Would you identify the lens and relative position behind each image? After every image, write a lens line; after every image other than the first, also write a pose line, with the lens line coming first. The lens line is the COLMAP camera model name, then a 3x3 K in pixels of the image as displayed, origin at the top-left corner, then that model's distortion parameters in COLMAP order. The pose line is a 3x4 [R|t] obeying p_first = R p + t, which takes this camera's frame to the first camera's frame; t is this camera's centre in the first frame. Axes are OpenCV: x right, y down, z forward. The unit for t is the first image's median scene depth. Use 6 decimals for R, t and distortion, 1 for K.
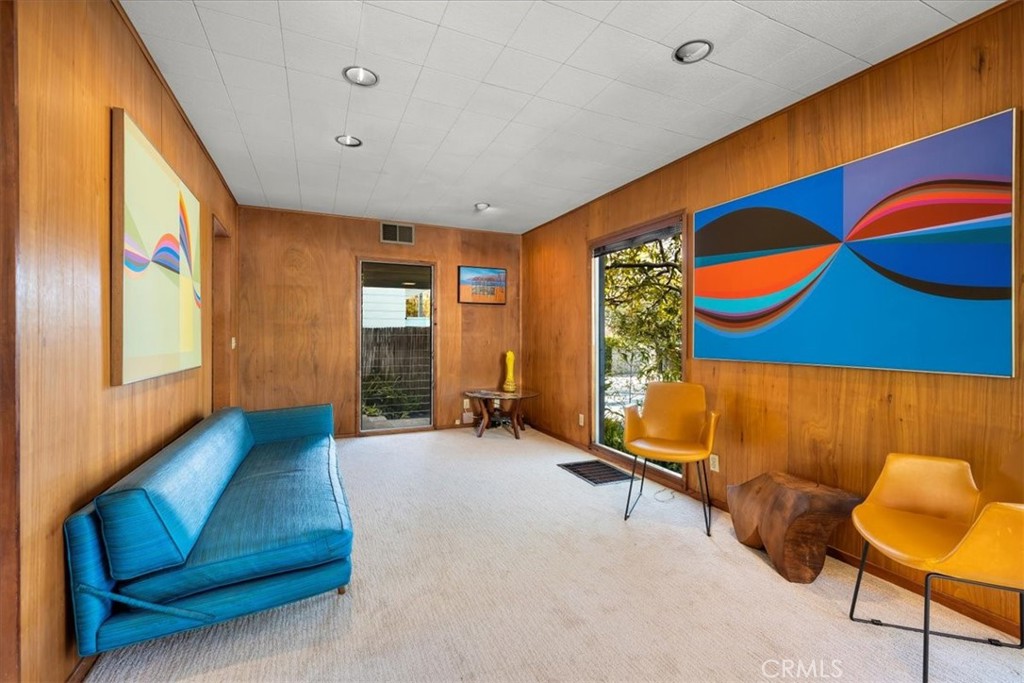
lens RADIAL K [[440.5, 0, 508.3], [0, 440.5, 338.0], [0, 0, 1]] dist [0.003429, -0.001438]
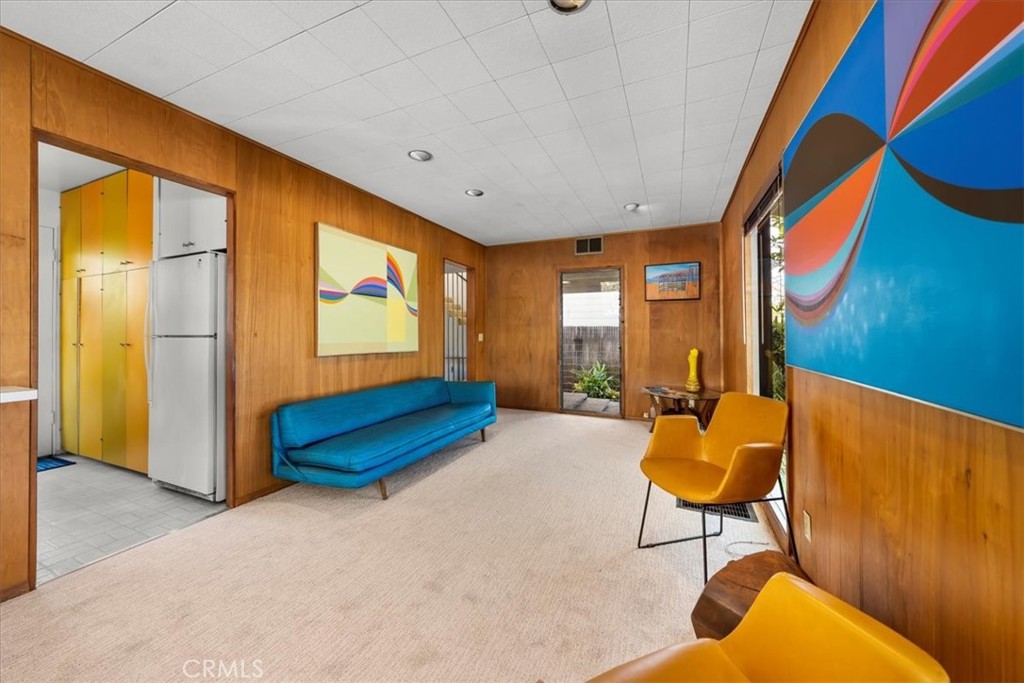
lens RADIAL K [[376.1, 0, 515.3], [0, 376.1, 331.3], [0, 0, 1]] dist [-0.003673, -0.000271]
pose [[0.664660, -0.003647, -0.747137, 0.389577], [-0.002411, 0.999972, -0.007026, -0.000894], [0.747142, 0.006471, 0.664632, 0.198467]]
